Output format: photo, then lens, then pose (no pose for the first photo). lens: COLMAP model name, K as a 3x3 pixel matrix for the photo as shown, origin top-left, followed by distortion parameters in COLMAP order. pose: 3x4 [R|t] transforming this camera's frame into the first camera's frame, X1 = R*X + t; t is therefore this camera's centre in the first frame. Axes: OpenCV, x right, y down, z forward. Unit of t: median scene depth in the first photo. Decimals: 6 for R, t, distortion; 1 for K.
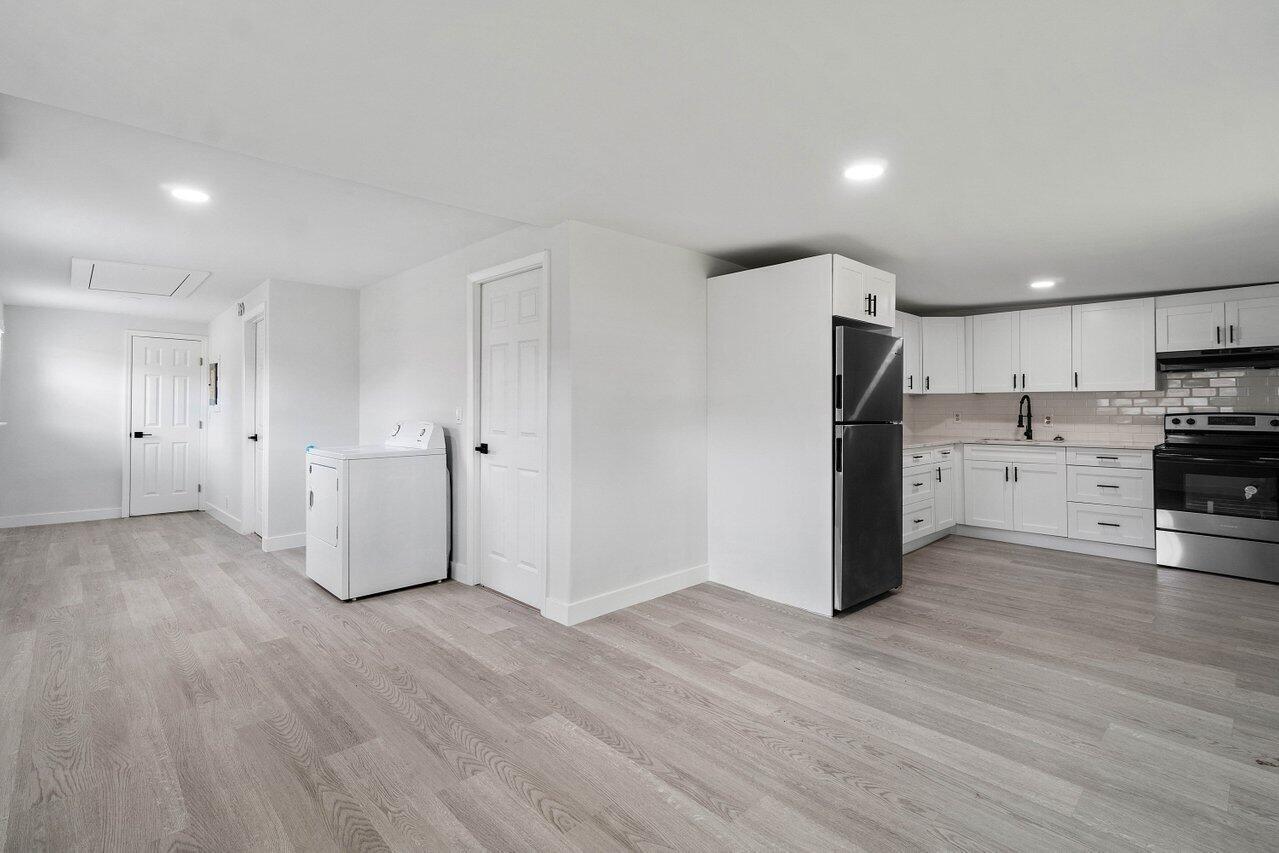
lens RADIAL K [[577.8, 0, 641.4], [0, 577.8, 418.7], [0, 0, 1]] dist [-0.001591, 0.000625]
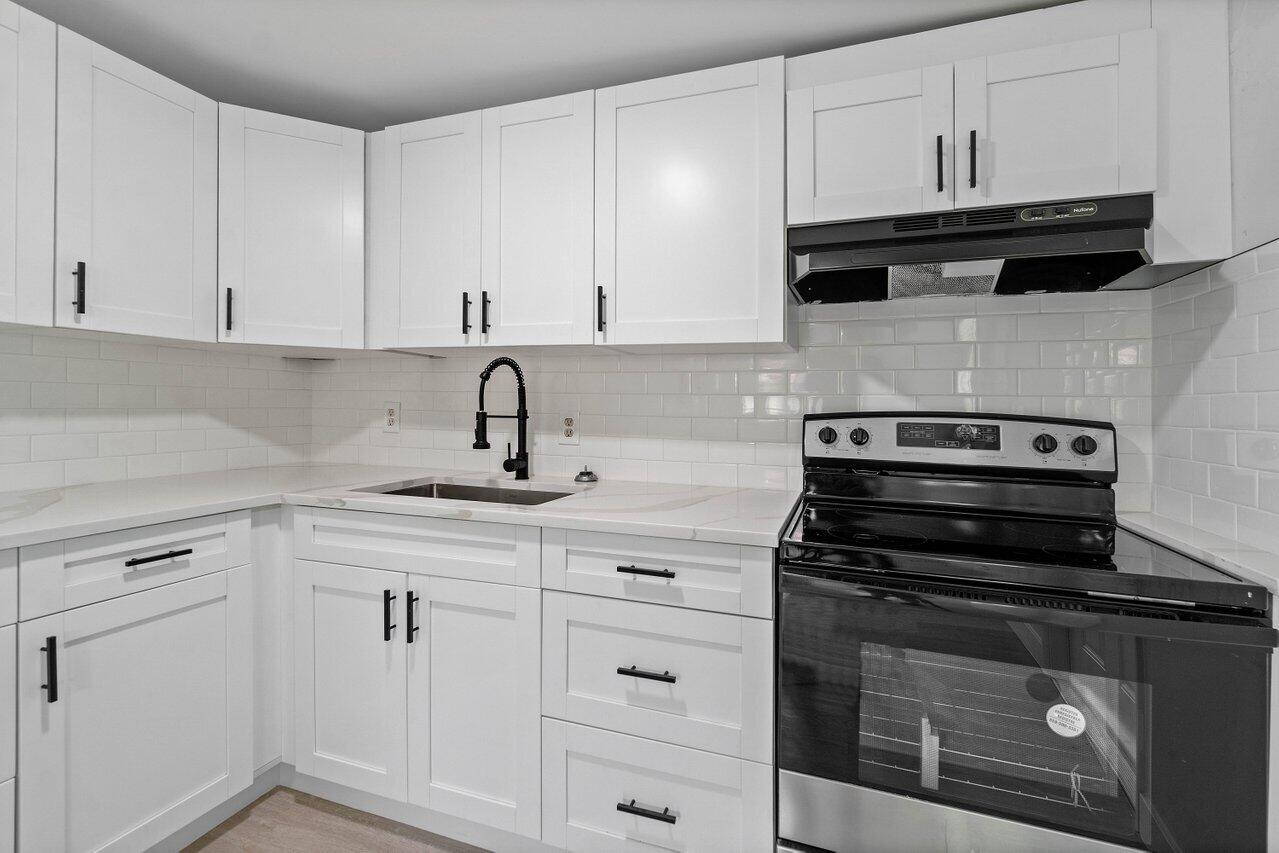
lens RADIAL K [[577.8, 0, 641.4], [0, 577.8, 418.7], [0, 0, 1]] dist [-0.001591, 0.000625]
pose [[0.886689, 0.005676, 0.462332, 0.655891], [-0.009369, 0.999940, 0.005691, -0.006754], [-0.462272, -0.009378, 0.886689, 0.732974]]
